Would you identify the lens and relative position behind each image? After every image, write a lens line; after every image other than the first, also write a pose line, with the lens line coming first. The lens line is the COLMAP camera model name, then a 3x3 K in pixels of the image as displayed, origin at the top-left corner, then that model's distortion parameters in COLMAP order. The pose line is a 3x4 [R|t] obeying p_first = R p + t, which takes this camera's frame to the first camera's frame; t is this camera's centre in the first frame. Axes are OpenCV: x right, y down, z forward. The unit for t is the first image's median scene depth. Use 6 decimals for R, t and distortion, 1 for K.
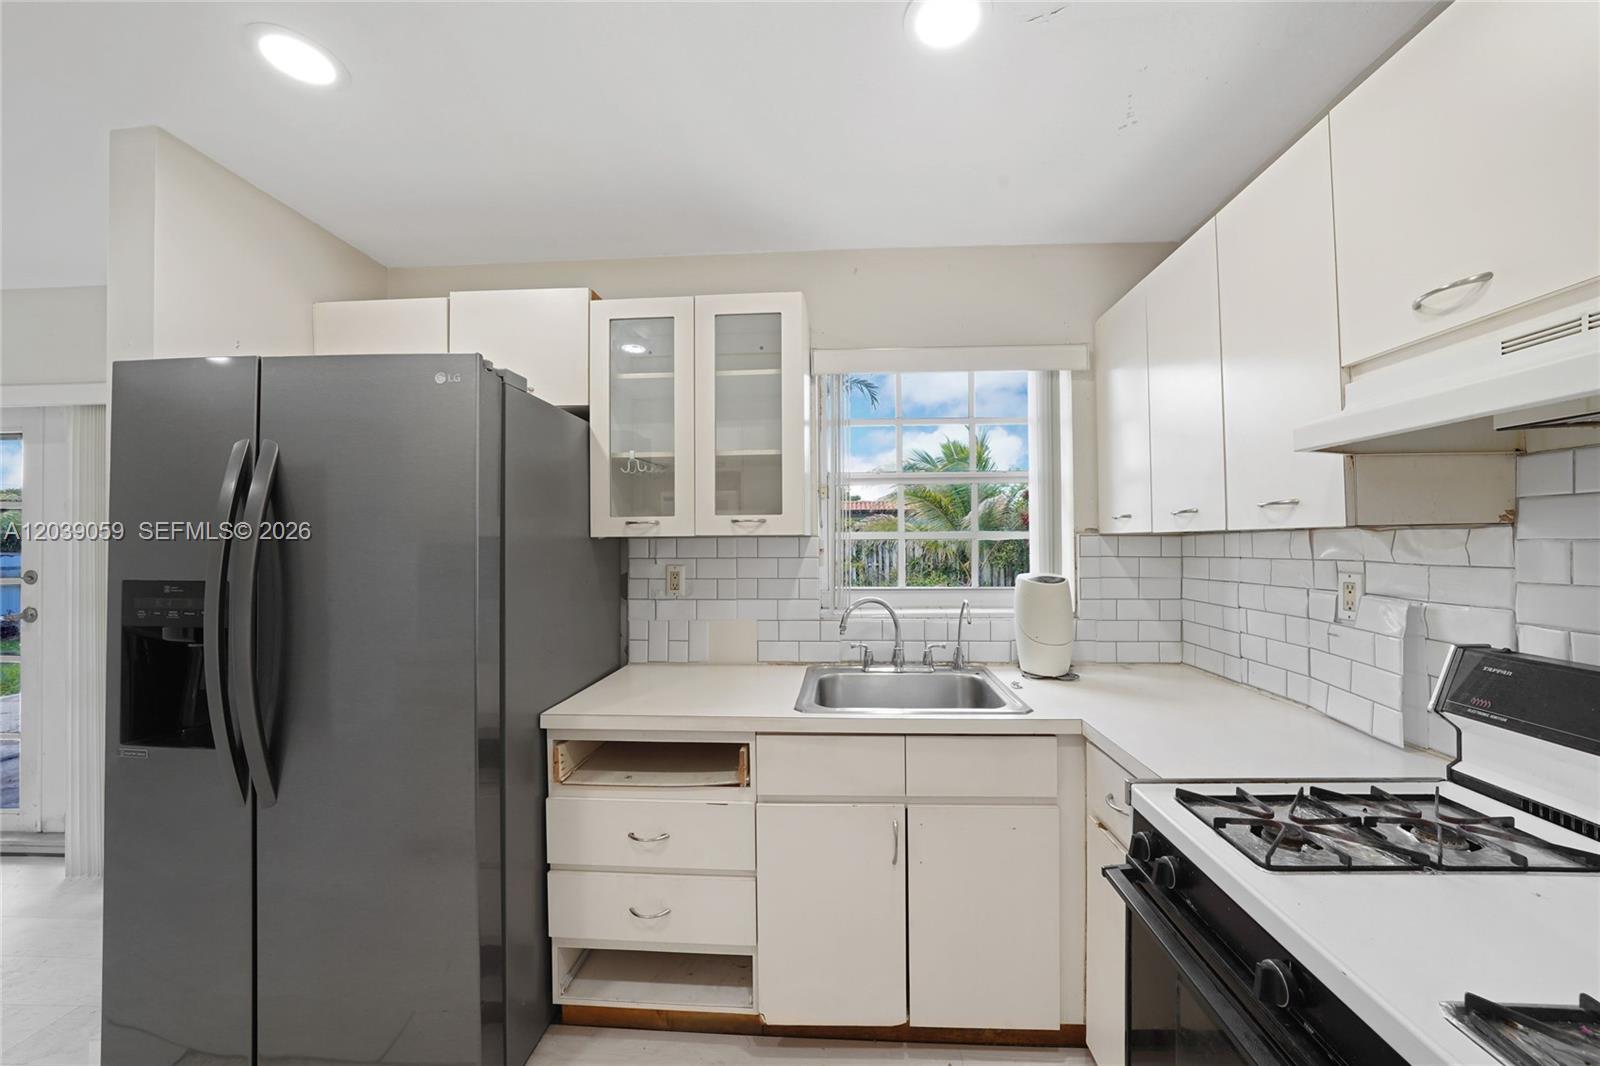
lens RADIAL K [[570.0, 0, 814.2], [0, 570.0, 538.9], [0, 0, 1]] dist [-0.019437, 0.001012]
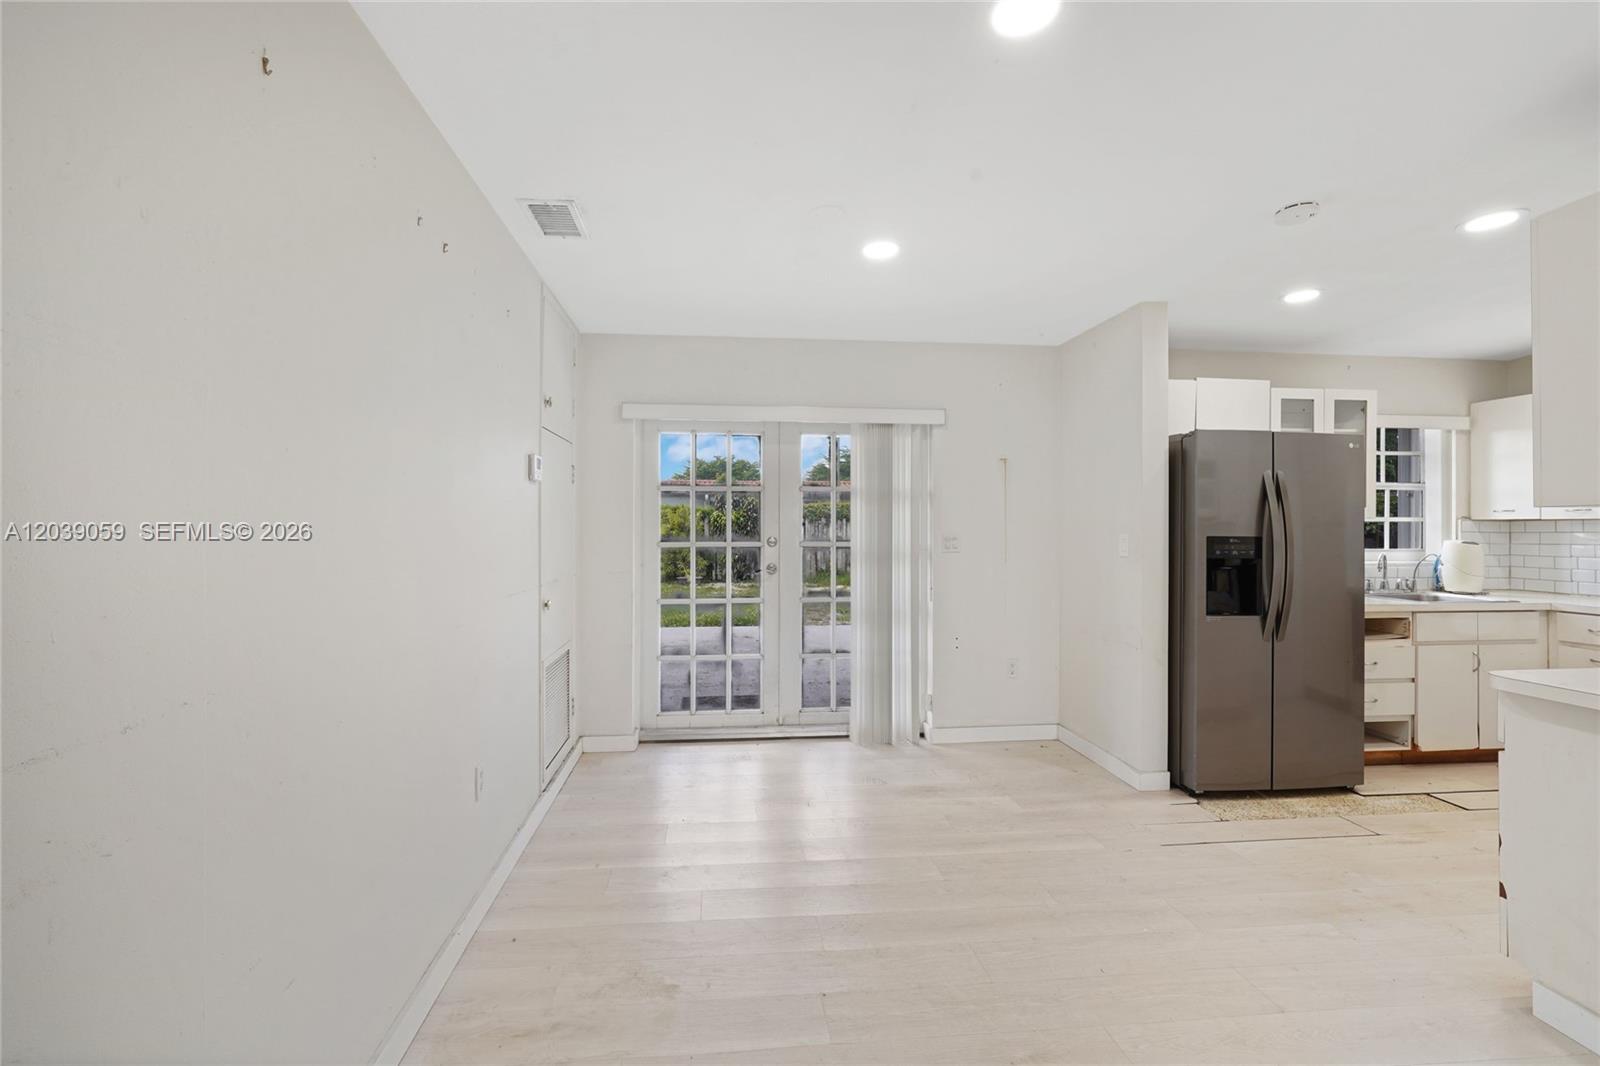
lens RADIAL K [[638.0, 0, 773.3], [0, 638.0, 525.6], [0, 0, 1]] dist [-0.007259, 0.002181]
pose [[0.989799, 0.010551, 0.142082, -2.775791], [-0.011348, 0.999924, 0.004799, 0.036260], [-0.142021, -0.006363, 0.989843, -0.979207]]
